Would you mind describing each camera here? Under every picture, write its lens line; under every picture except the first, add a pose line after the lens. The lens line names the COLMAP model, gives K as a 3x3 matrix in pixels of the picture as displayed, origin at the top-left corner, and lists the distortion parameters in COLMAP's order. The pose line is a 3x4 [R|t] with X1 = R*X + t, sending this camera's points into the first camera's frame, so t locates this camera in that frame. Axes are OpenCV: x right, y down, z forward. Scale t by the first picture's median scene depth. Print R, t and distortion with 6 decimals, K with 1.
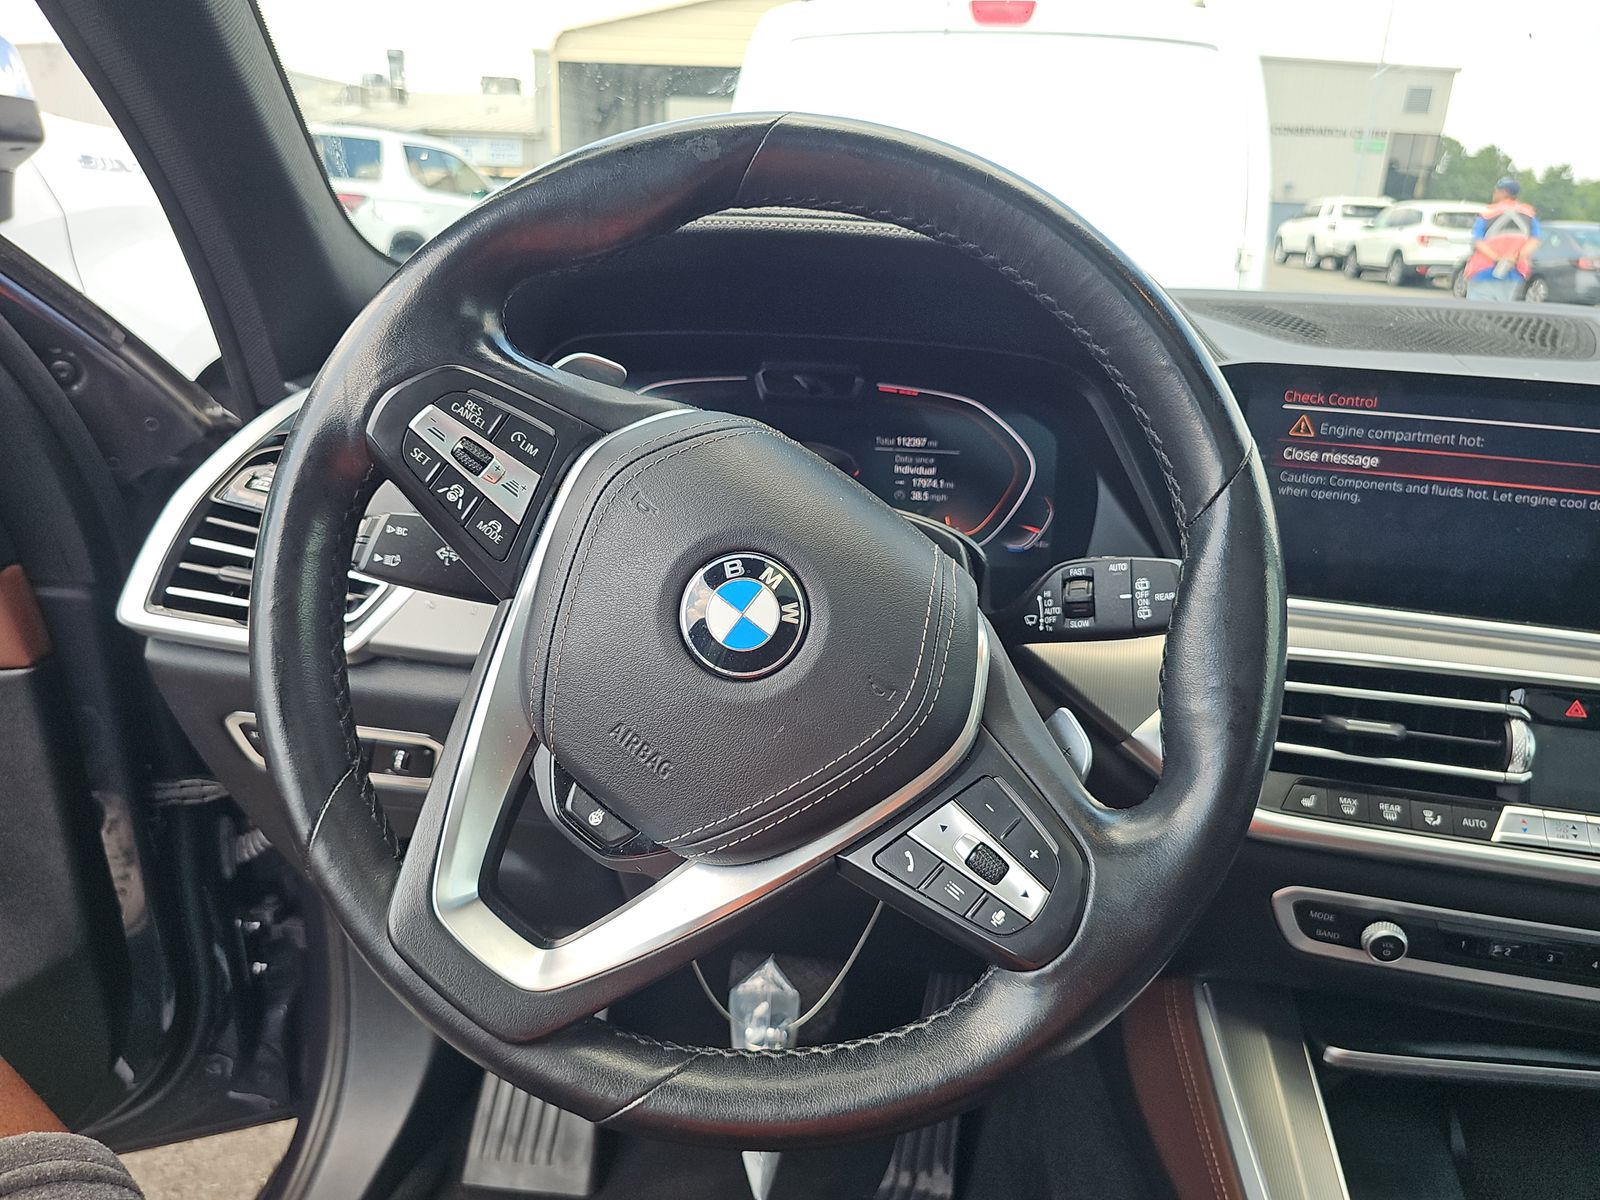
lens RADIAL K [[1074.5, 0, 801.7], [0, 1074.5, 622.7], [0, 0, 1]] dist [0.006550, -0.005171]
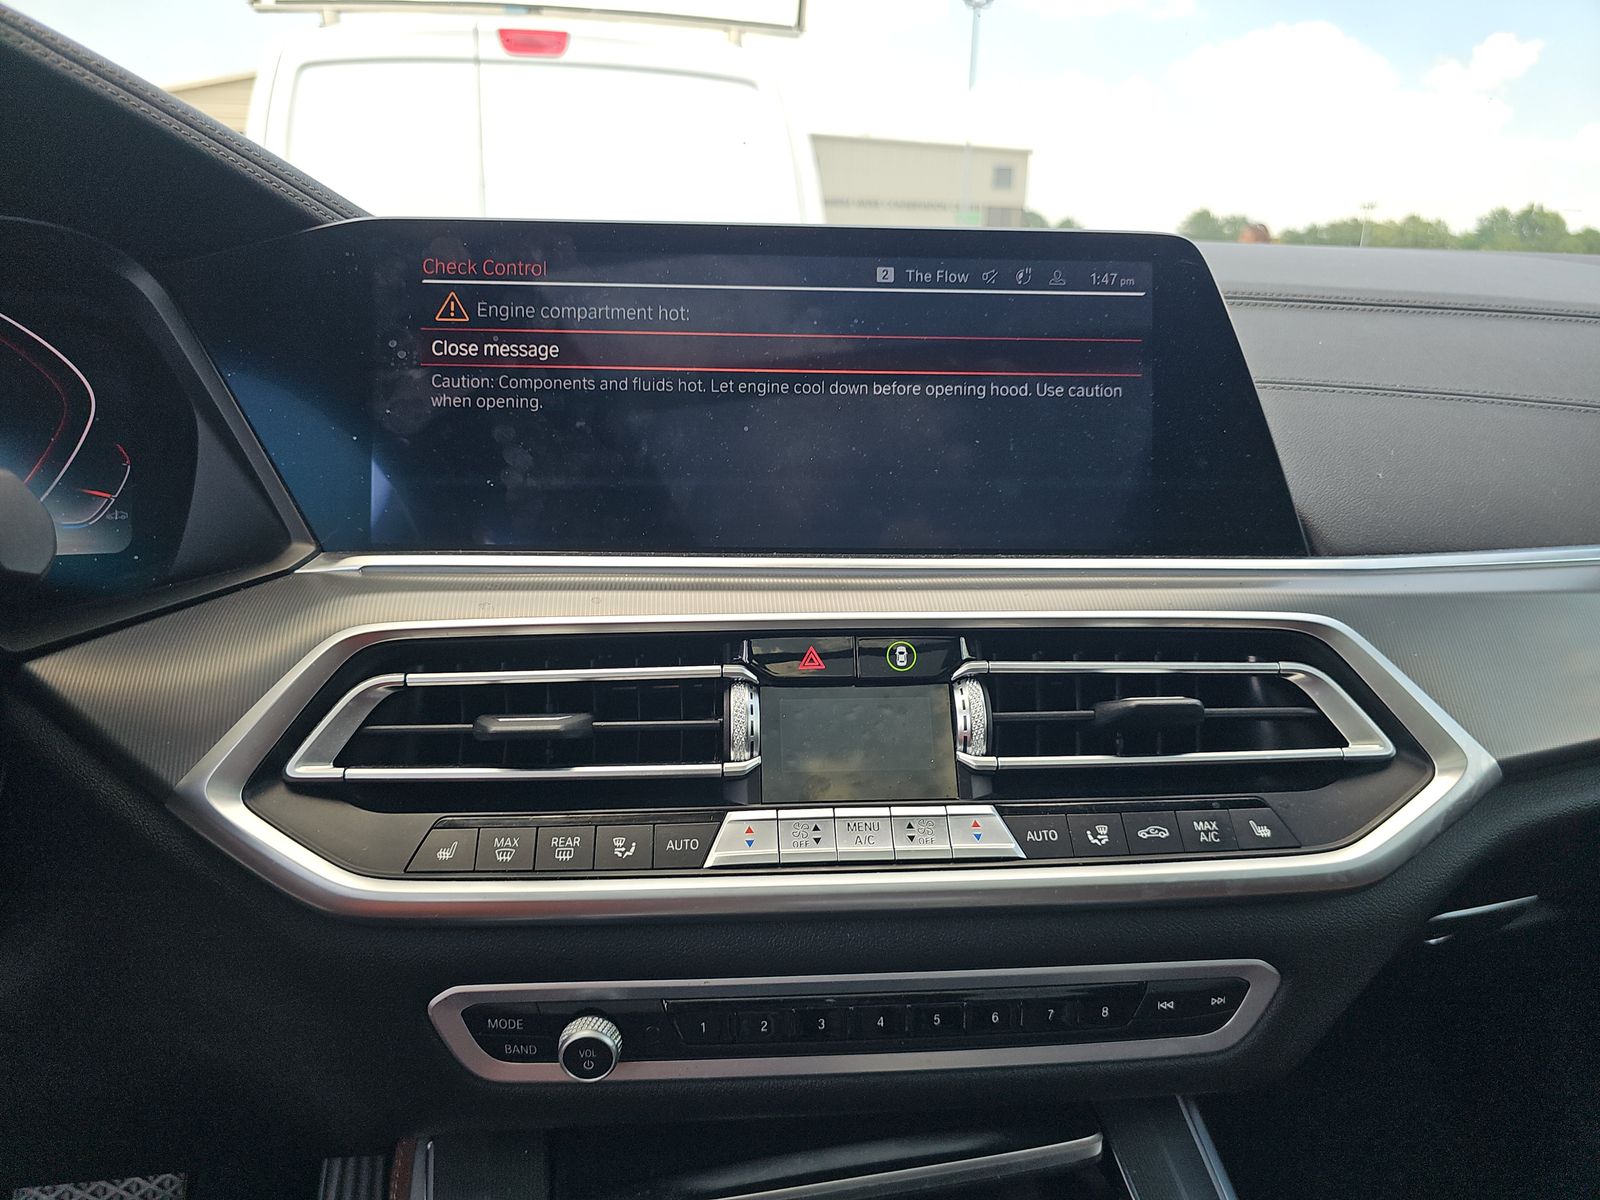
lens RADIAL K [[1074.5, 0, 801.7], [0, 1074.5, 622.7], [0, 0, 1]] dist [0.006550, -0.005171]
pose [[0.955924, -0.108650, 0.272770, 0.473984], [0.125569, 0.991050, -0.045299, 0.079414], [-0.265407, 0.077554, 0.961012, 0.290738]]
